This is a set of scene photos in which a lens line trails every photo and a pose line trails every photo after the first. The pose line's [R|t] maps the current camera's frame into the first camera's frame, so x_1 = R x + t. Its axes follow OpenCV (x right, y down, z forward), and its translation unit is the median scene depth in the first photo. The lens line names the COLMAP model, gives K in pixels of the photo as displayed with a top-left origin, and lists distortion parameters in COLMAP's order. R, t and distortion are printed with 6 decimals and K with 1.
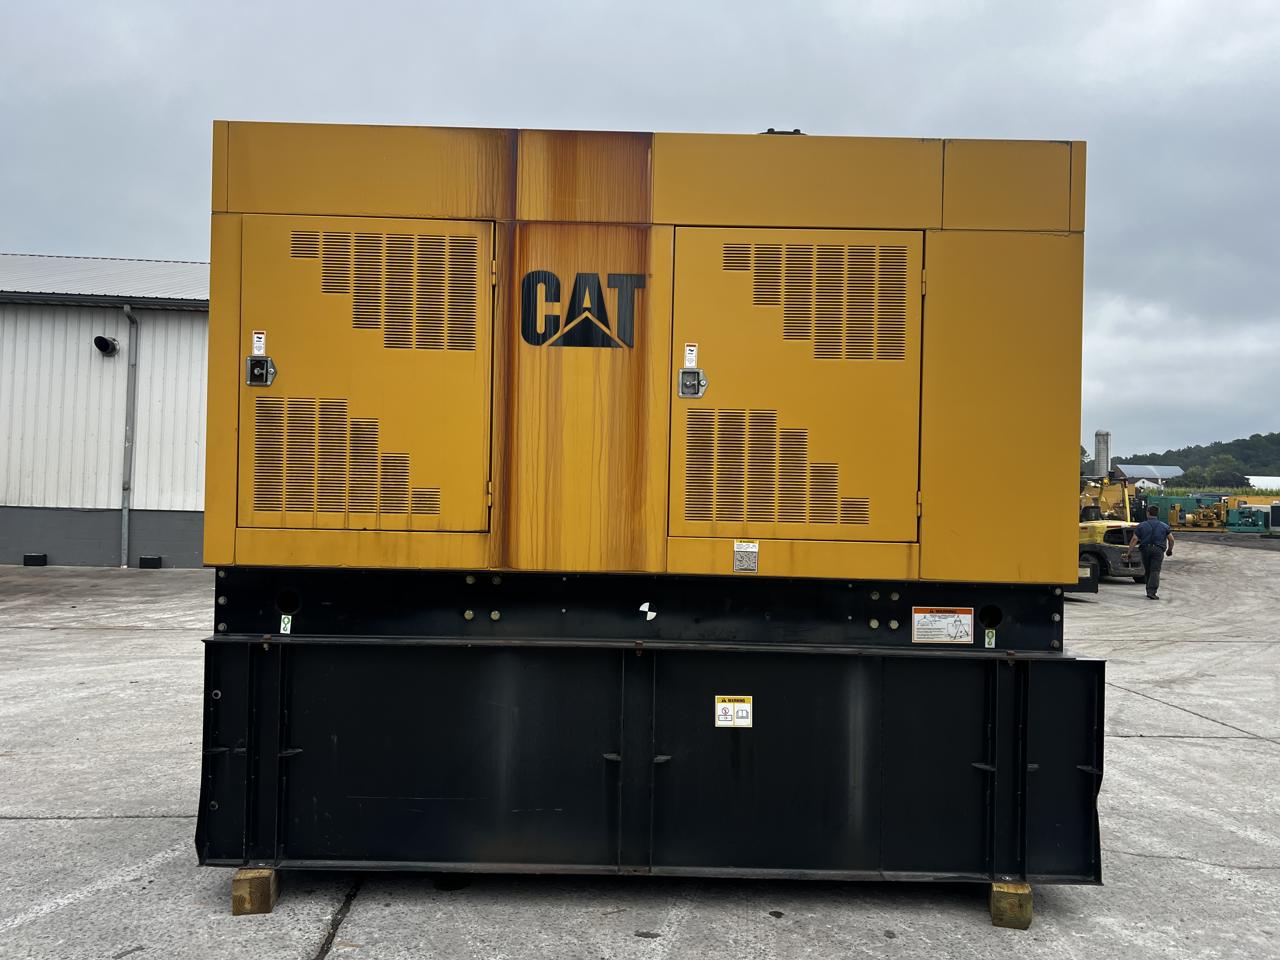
lens RADIAL K [[954.4, 0, 630.6], [0, 954.4, 480.8], [0, 0, 1]] dist [0.036972, -0.047338]
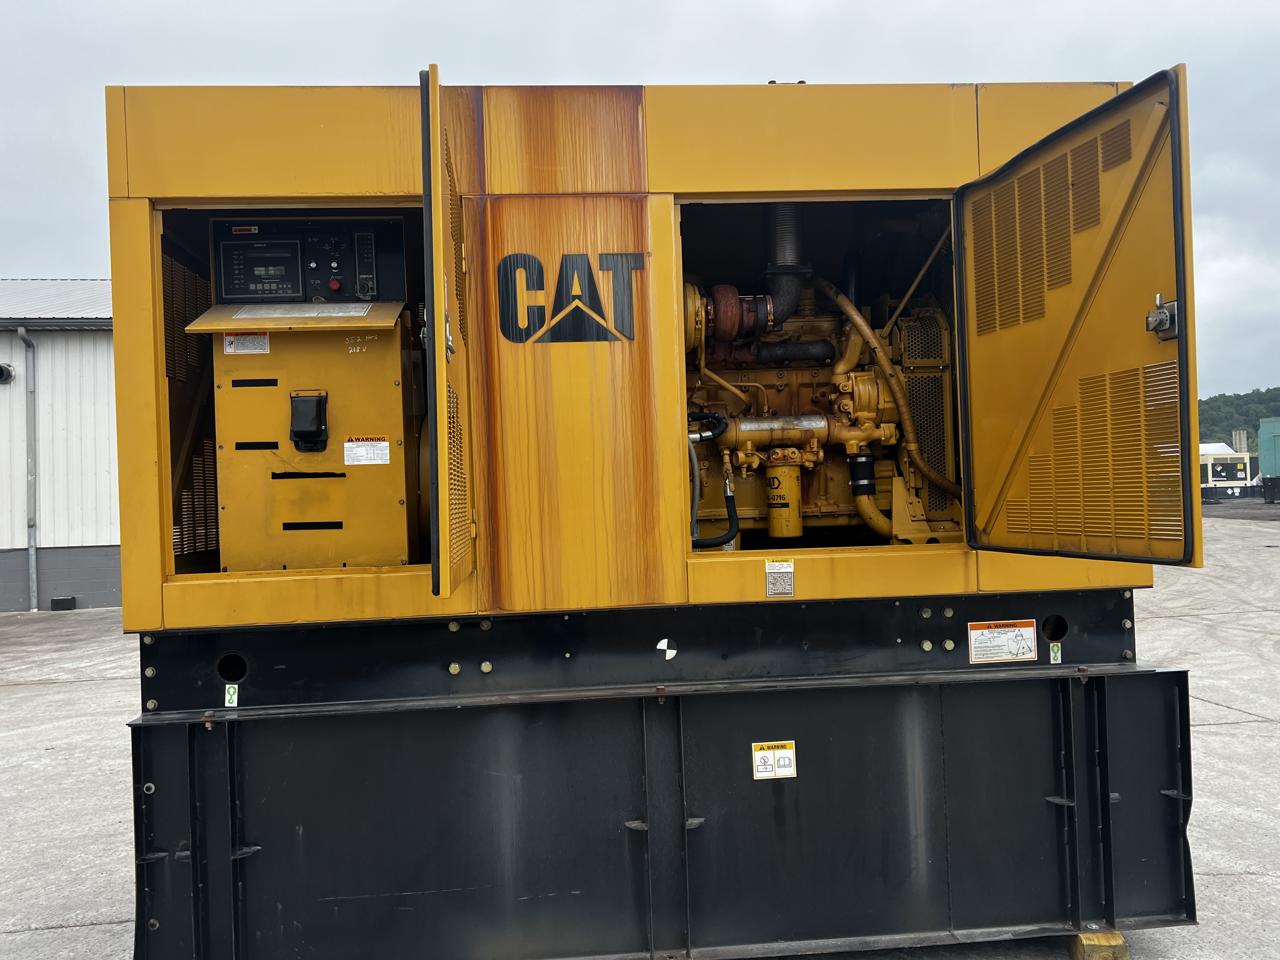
lens RADIAL K [[954.4, 0, 627.5], [0, 954.4, 480.3], [0, 0, 1]] dist [0.036972, -0.047338]
pose [[0.995926, -0.056683, 0.070126, -0.068175], [0.056733, 0.998389, 0.001290, -0.016608], [-0.070087, 0.002694, 0.997537, 0.154587]]
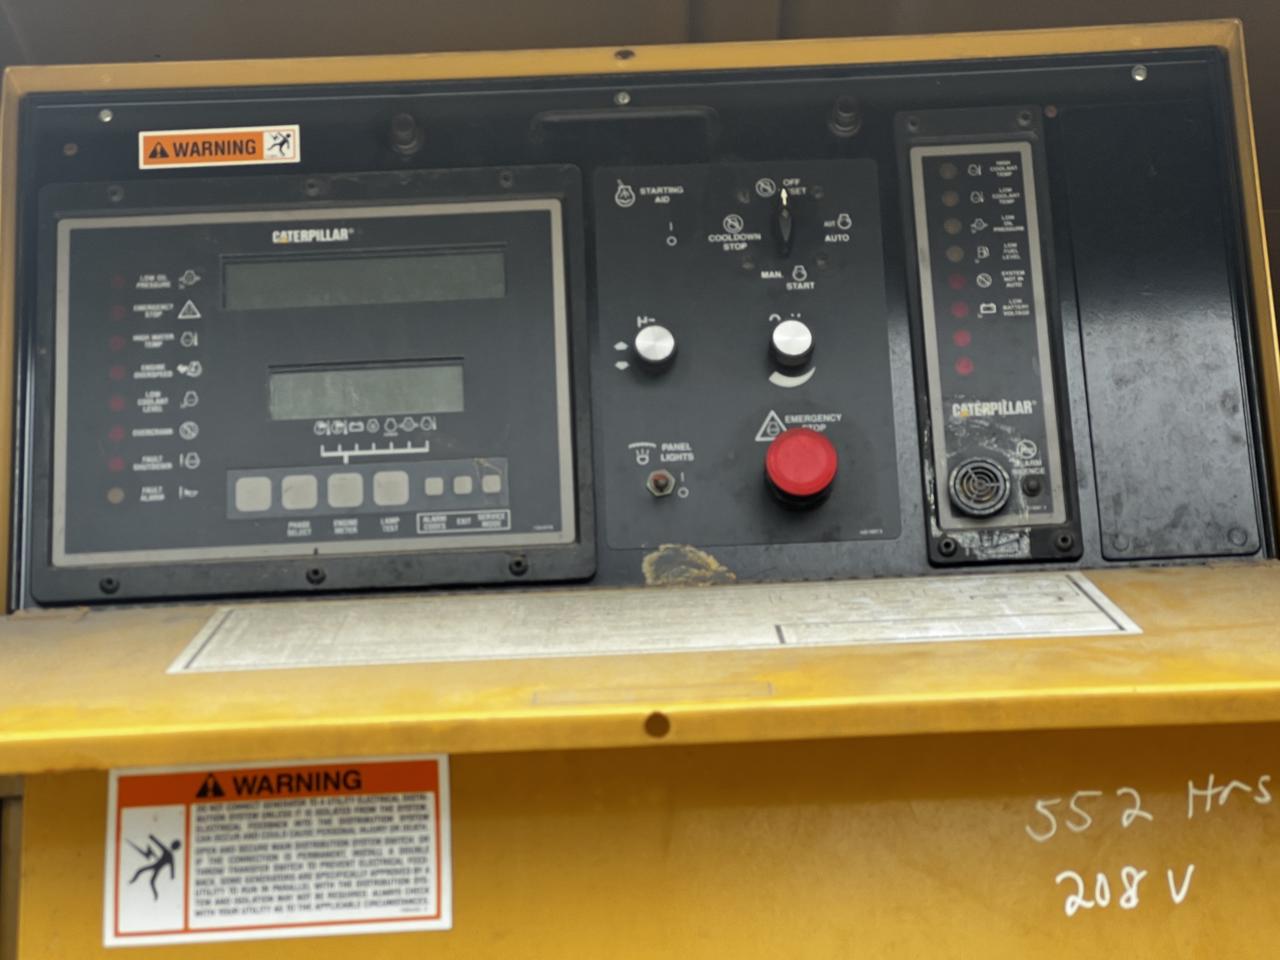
lens RADIAL K [[2793.5, 0, 645.4], [0, 2793.5, 475.6], [0, 0, 1]] dist [0.204937, 0.000000]
pose [[0.997919, -0.064040, 0.007525, -0.691100], [0.063312, 0.951015, -0.302591, -0.238477], [0.012221, 0.302438, 0.953091, 1.670717]]
